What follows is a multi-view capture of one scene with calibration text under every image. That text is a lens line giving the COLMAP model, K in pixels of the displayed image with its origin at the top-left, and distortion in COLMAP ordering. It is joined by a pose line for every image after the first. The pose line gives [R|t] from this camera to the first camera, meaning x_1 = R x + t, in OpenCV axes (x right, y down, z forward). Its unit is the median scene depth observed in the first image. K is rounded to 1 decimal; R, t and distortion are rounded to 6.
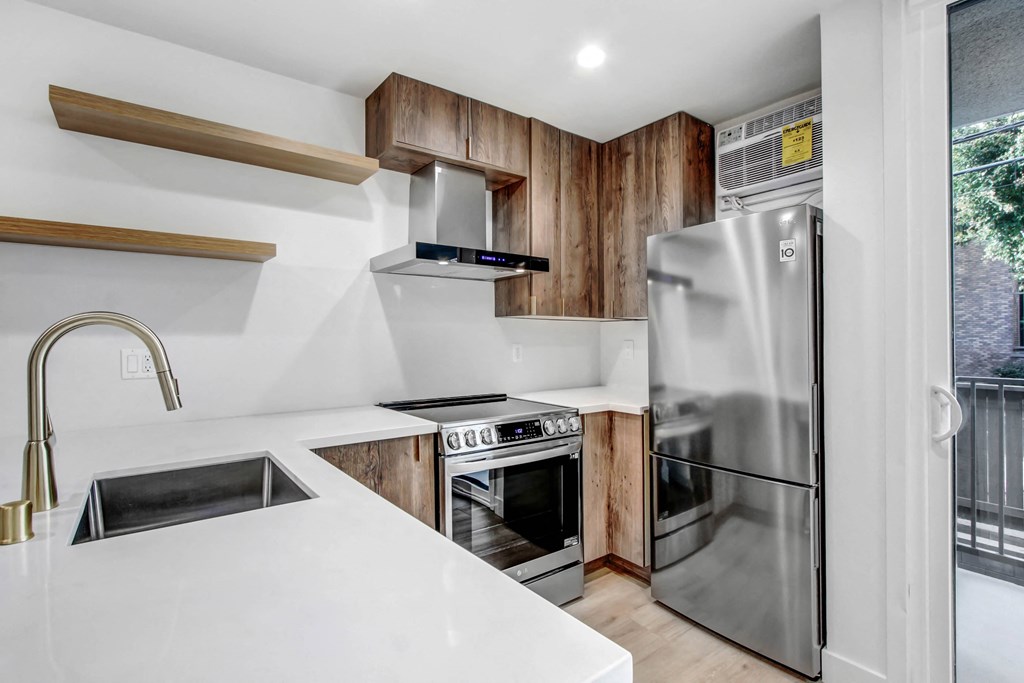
lens RADIAL K [[486.0, 0, 507.4], [0, 486.0, 331.0], [0, 0, 1]] dist [-0.035649, 0.000098]
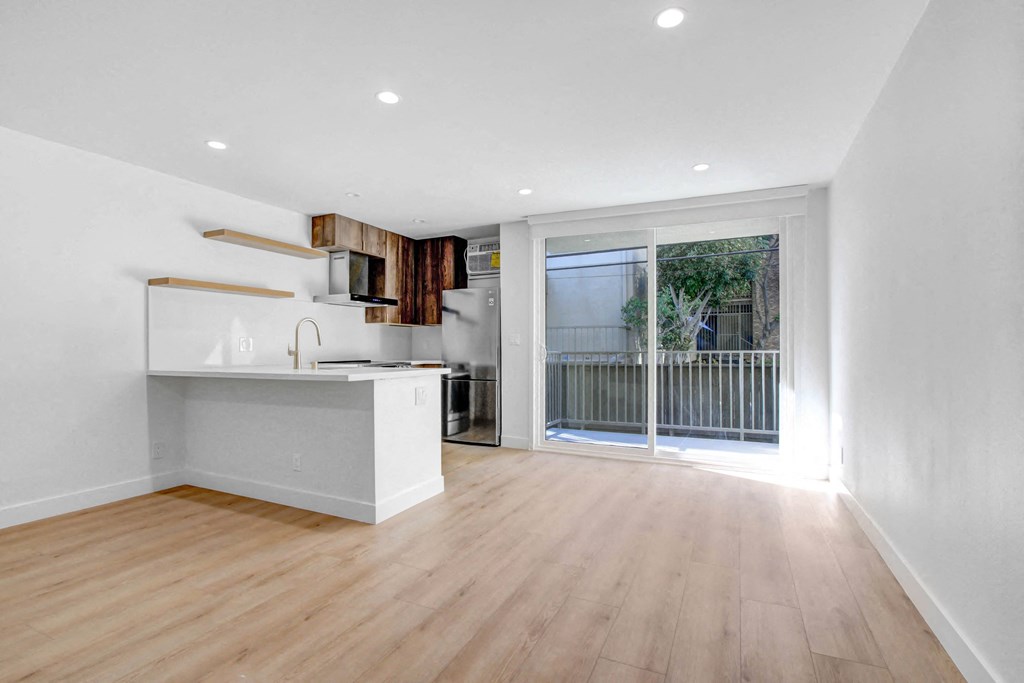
lens RADIAL K [[465.2, 0, 500.1], [0, 465.2, 344.6], [0, 0, 1]] dist [0.000361, 0.000067]
pose [[0.894458, -0.007902, 0.447082, -0.454569], [0.004783, 0.999956, 0.008106, 0.049699], [-0.447126, -0.005112, 0.894456, -1.133225]]
